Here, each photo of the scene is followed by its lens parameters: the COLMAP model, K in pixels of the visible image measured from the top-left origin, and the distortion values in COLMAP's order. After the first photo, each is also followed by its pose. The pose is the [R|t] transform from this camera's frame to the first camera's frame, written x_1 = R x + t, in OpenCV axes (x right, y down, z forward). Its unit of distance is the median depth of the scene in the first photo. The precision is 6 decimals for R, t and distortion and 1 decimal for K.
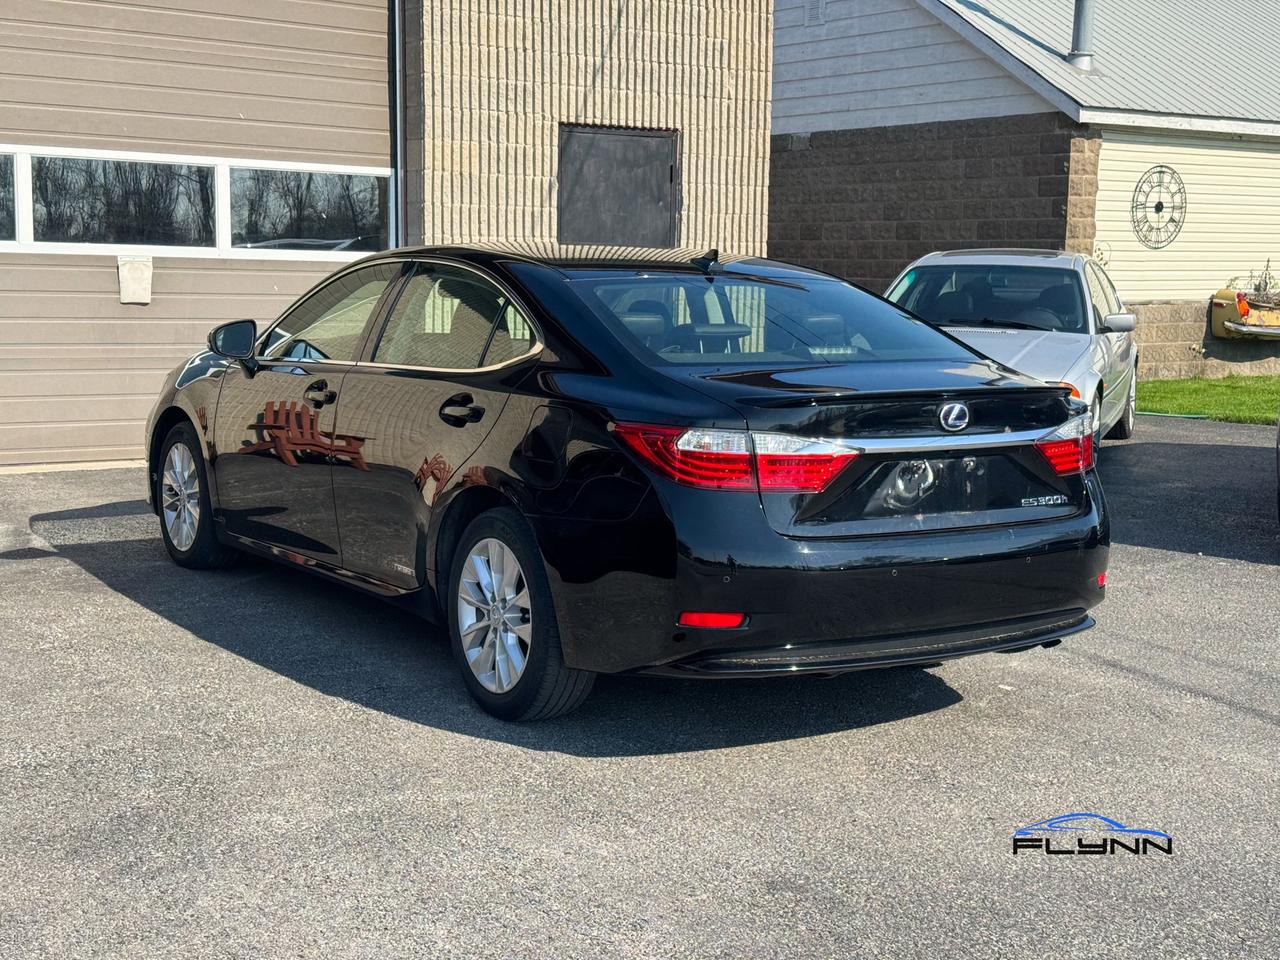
lens RADIAL K [[1777.8, 0, 623.0], [0, 1777.8, 503.9], [0, 0, 1]] dist [0.123346, 0.000000]
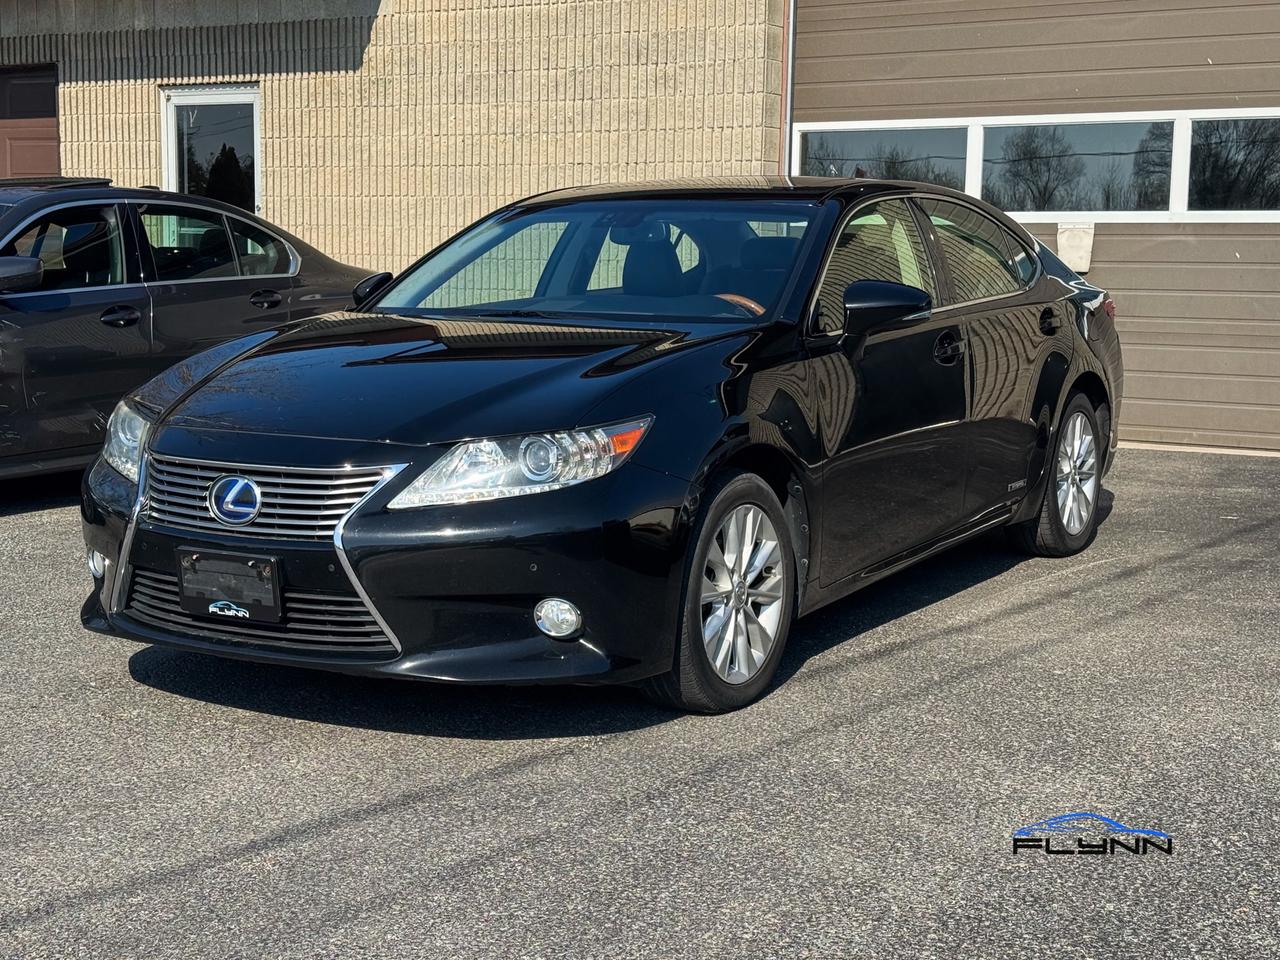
lens RADIAL K [[1894.2, 0, 584.2], [0, 1894.2, 439.6], [0, 0, 1]] dist [0.136664, 0.000000]
pose [[0.392749, 0.080002, -0.916159, 0.517124], [-0.127844, 0.991286, 0.031756, -0.021045], [0.910716, 0.104654, 0.399555, 0.339067]]
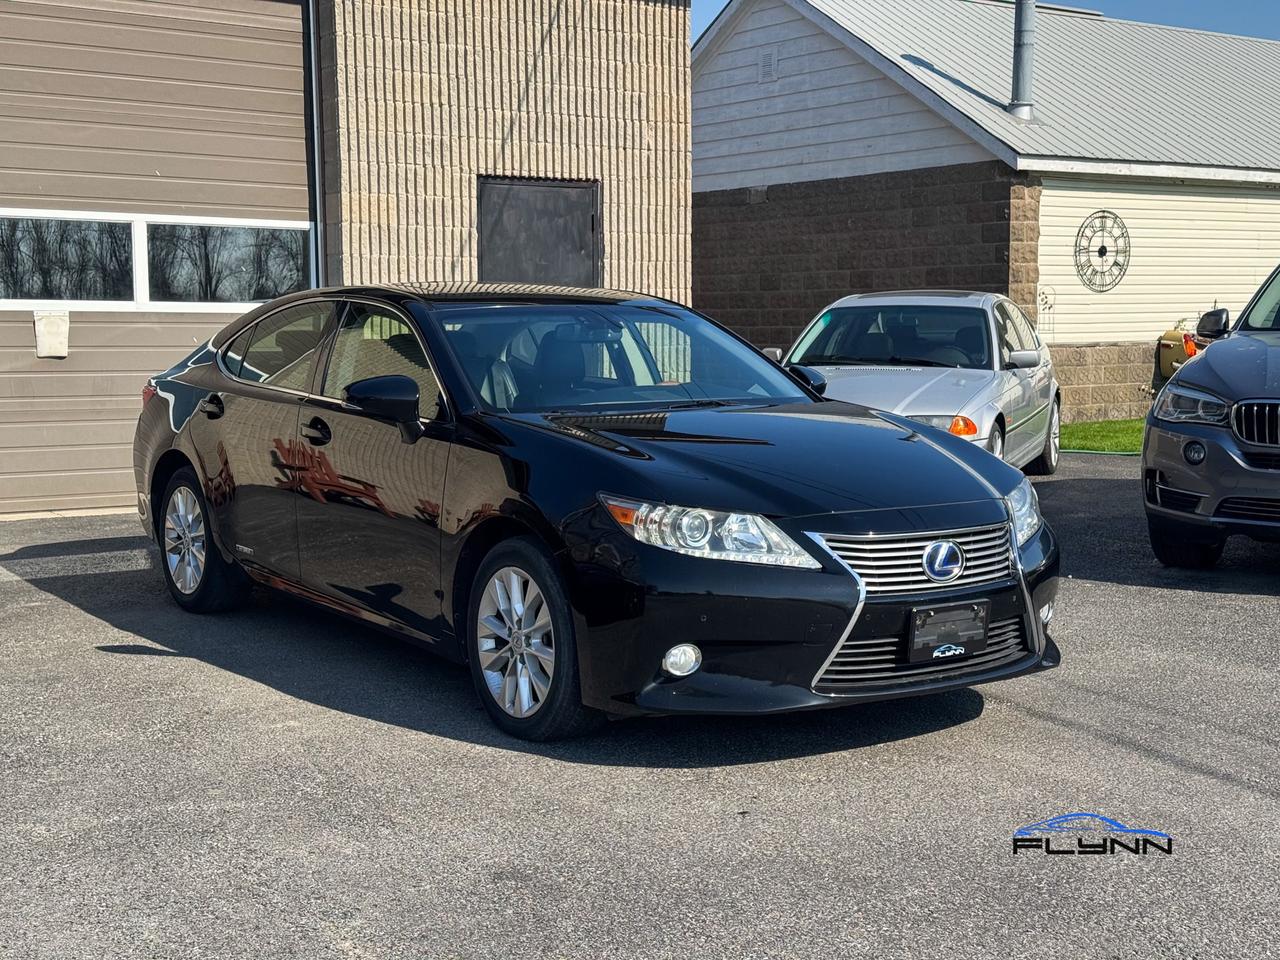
lens RADIAL K [[1777.8, 0, 641.6], [0, 1777.8, 492.1], [0, 0, 1]] dist [0.123346, 0.000000]
pose [[0.999797, -0.019690, -0.004341, 0.060298], [0.019495, 0.998963, -0.041148, 0.012376], [0.005147, 0.041055, 0.999144, -0.014650]]
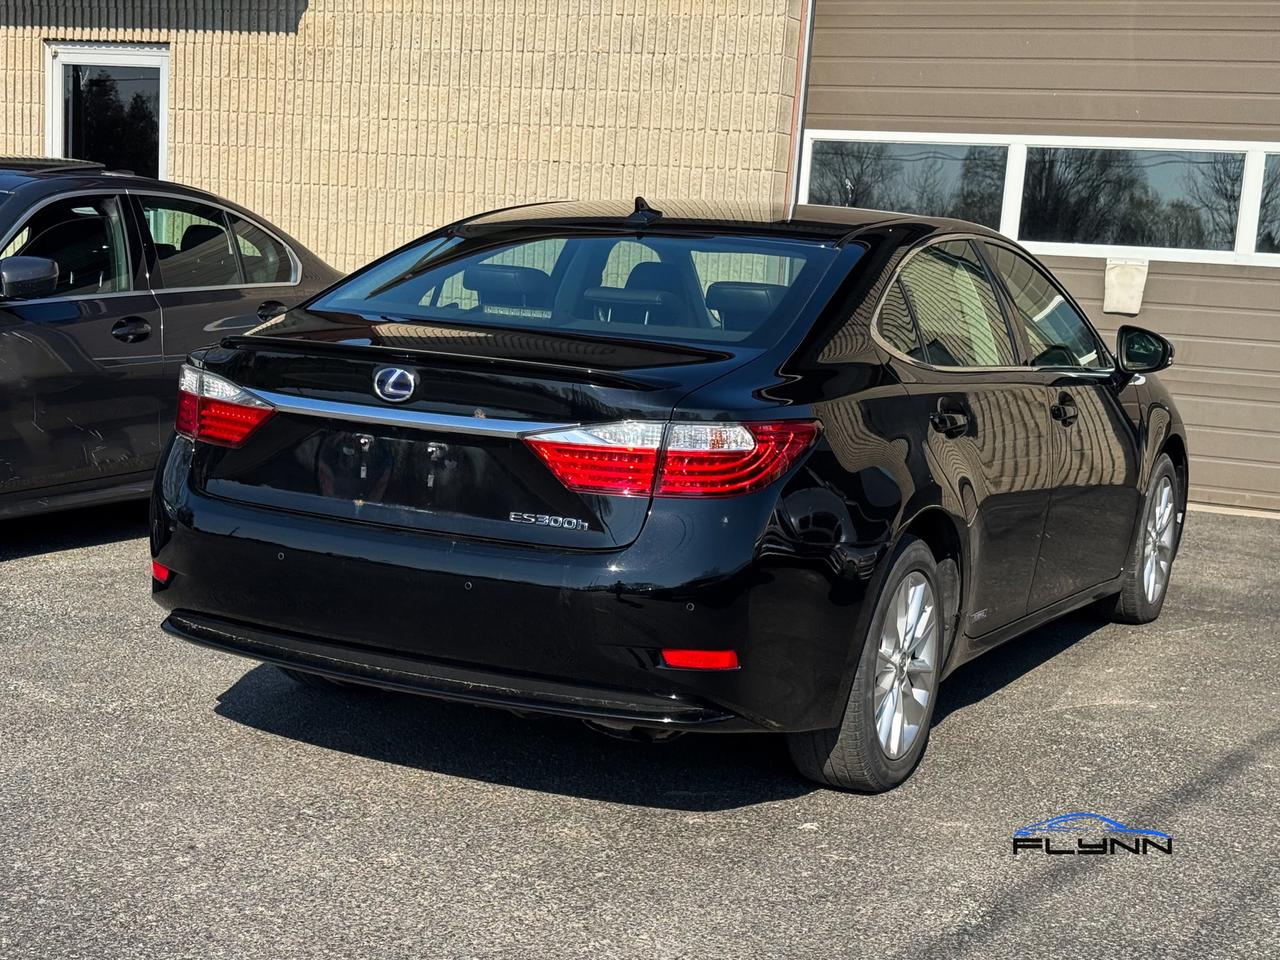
lens RADIAL K [[1998.6, 0, 530.1], [0, 1998.6, 550.3], [0, 0, 1]] dist [0.128599, 0.000000]
pose [[0.482299, 0.147971, -0.863419, 0.417185], [-0.168162, 0.982939, 0.074520, -0.021997], [0.859715, 0.109253, 0.498953, 0.256244]]
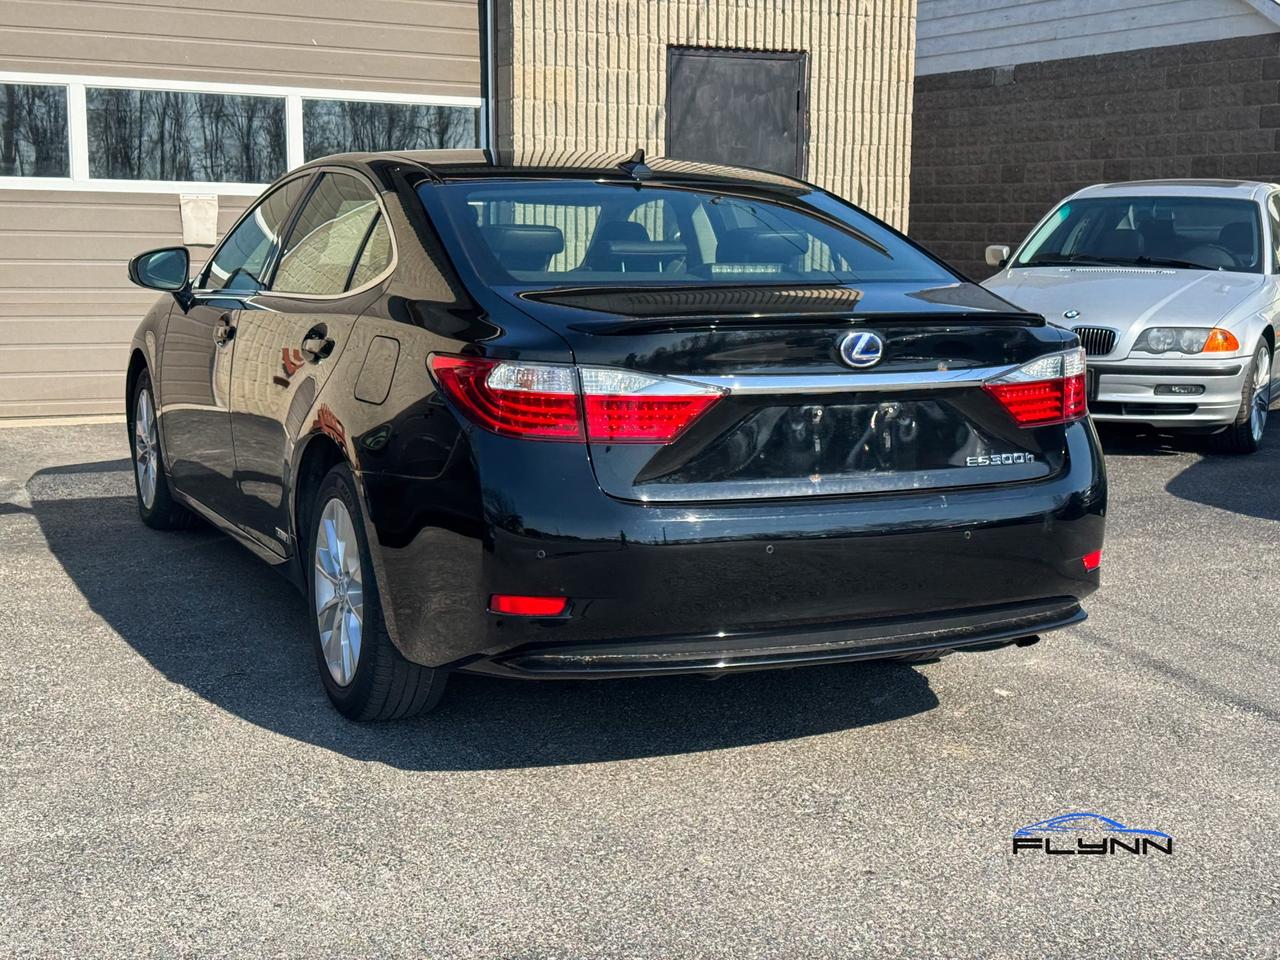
lens RADIAL K [[1777.8, 0, 641.6], [0, 1777.8, 508.9], [0, 0, 1]] dist [0.123346, 0.000000]
pose [[0.990124, 0.014462, -0.139448, 0.083282], [-0.011270, 0.999657, 0.023654, 0.001353], [0.139743, -0.021849, 0.989947, 0.091745]]
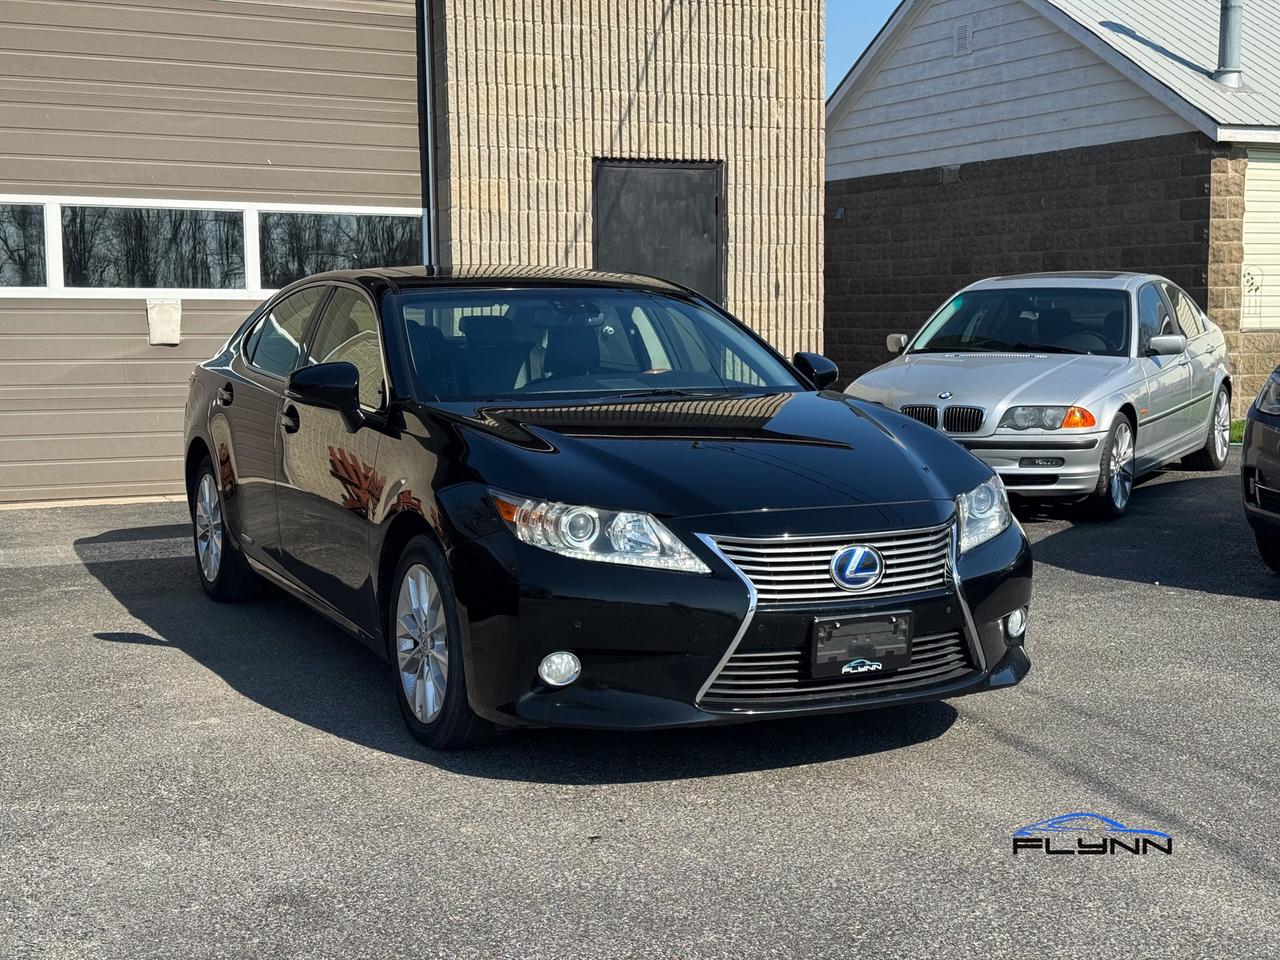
lens RADIAL K [[1777.8, 0, 622.8], [0, 1777.8, 494.6], [0, 0, 1]] dist [0.123346, 0.000000]
pose [[0.986176, -0.006213, -0.165584, 0.147862], [0.000498, 0.999403, -0.034532, 0.010113], [0.165699, 0.033972, 0.985591, 0.023652]]
